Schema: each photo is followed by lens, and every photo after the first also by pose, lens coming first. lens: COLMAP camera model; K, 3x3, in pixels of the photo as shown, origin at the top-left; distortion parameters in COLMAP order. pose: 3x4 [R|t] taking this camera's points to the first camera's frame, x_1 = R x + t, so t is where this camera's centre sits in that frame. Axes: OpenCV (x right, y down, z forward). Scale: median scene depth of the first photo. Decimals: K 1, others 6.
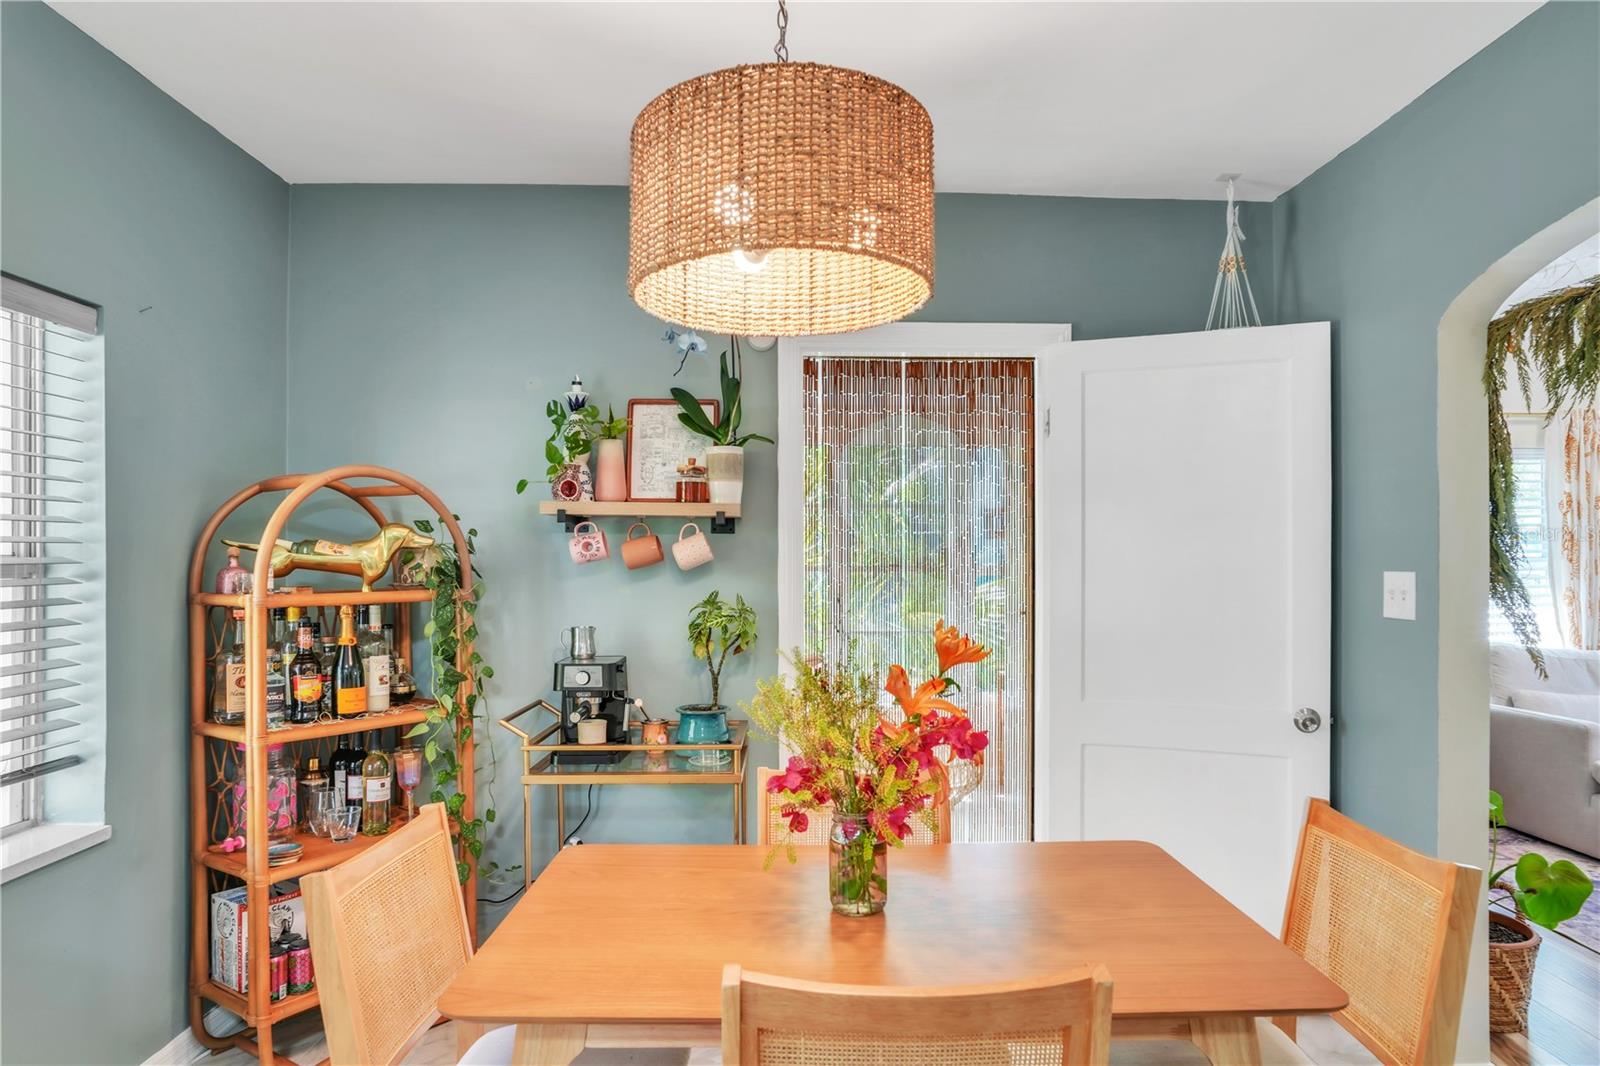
lens RADIAL K [[978.8, 0, 795.1], [0, 978.8, 553.8], [0, 0, 1]] dist [-0.039251, 0.025533]
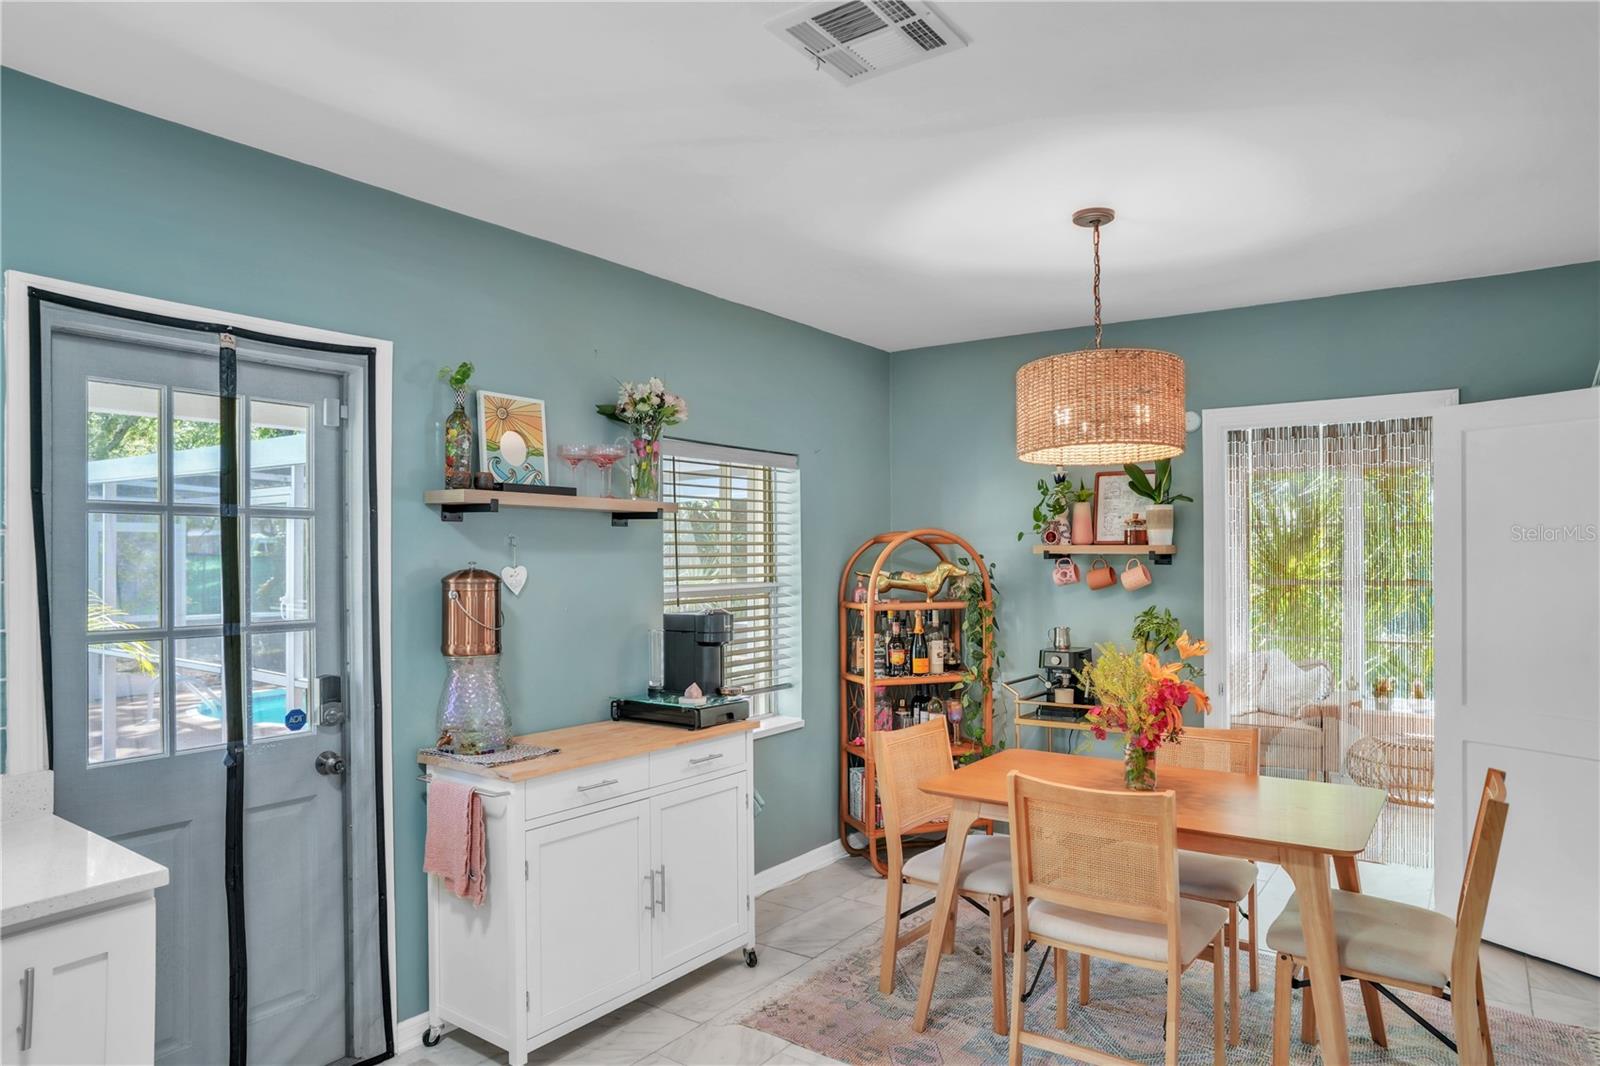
lens RADIAL K [[978.8, 0, 801.8], [0, 978.8, 542.4], [0, 0, 1]] dist [-0.039251, 0.025533]
pose [[0.816564, -0.014289, -0.577078, 0.345188], [0.006613, 0.999860, -0.015400, -0.038507], [0.577217, 0.008759, 0.816544, -0.494251]]
